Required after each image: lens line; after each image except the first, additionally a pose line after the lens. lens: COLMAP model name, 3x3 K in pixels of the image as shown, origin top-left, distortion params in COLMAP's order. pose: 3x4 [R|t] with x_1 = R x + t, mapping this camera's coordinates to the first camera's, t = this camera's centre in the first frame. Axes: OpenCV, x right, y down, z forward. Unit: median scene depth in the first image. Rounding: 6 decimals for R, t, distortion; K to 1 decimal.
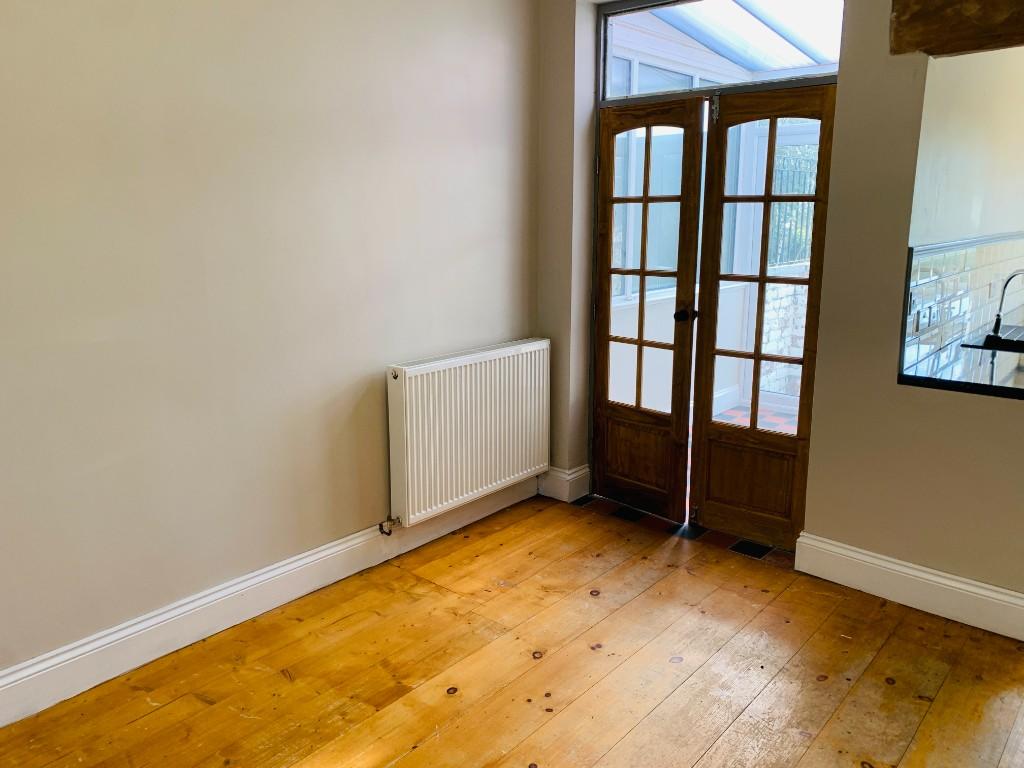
lens RADIAL K [[788.2, 0, 504.0], [0, 788.2, 384.4], [0, 0, 1]] dist [0.041049, -0.041424]
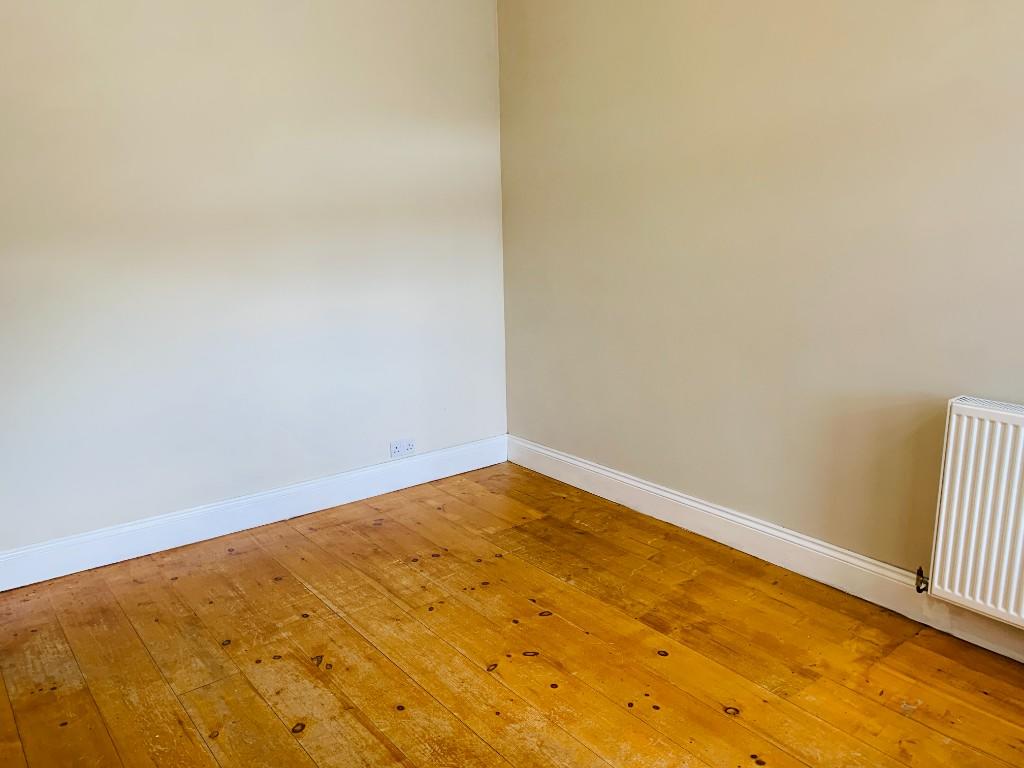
lens RADIAL K [[788.2, 0, 504.0], [0, 788.2, 384.4], [0, 0, 1]] dist [0.041049, -0.041424]
pose [[-0.194189, 0.220661, -0.955824, 0.821493], [-0.203428, 0.944132, 0.259291, -0.171117], [0.959639, 0.244793, -0.138452, 0.760312]]
